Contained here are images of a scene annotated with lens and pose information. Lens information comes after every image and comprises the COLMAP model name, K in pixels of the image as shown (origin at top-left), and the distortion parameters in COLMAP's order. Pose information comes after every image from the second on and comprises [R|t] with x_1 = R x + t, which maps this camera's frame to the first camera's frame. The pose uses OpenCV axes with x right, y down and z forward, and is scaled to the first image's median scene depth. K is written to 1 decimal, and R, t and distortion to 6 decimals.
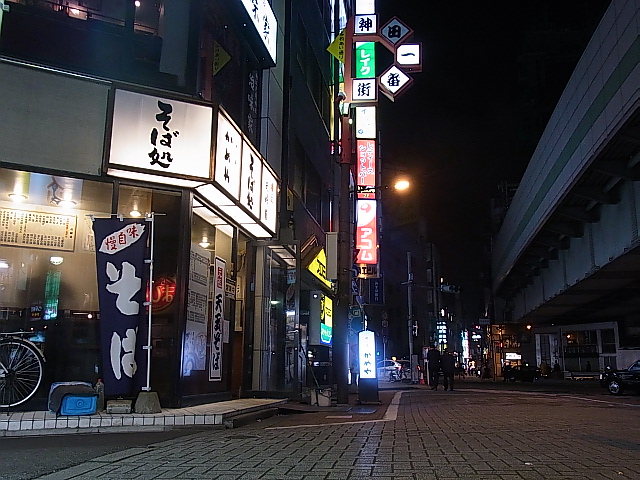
lens RADIAL K [[573.4, 0, 320.0], [0, 573.4, 240.0], [0, 0, 1]] dist [-0.013876, 0.006347]
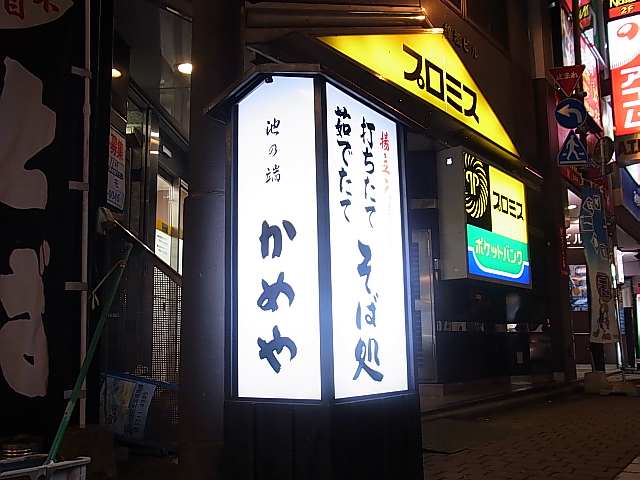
lens RADIAL K [[573.4, 0, 320.0], [0, 573.4, 240.0], [0, 0, 1]] dist [-0.013876, 0.006347]
pose [[0.872600, -0.078824, -0.482033, 0.124184], [0.106596, 0.993836, 0.030450, 0.154713], [0.476661, -0.077954, 0.875624, 0.687732]]
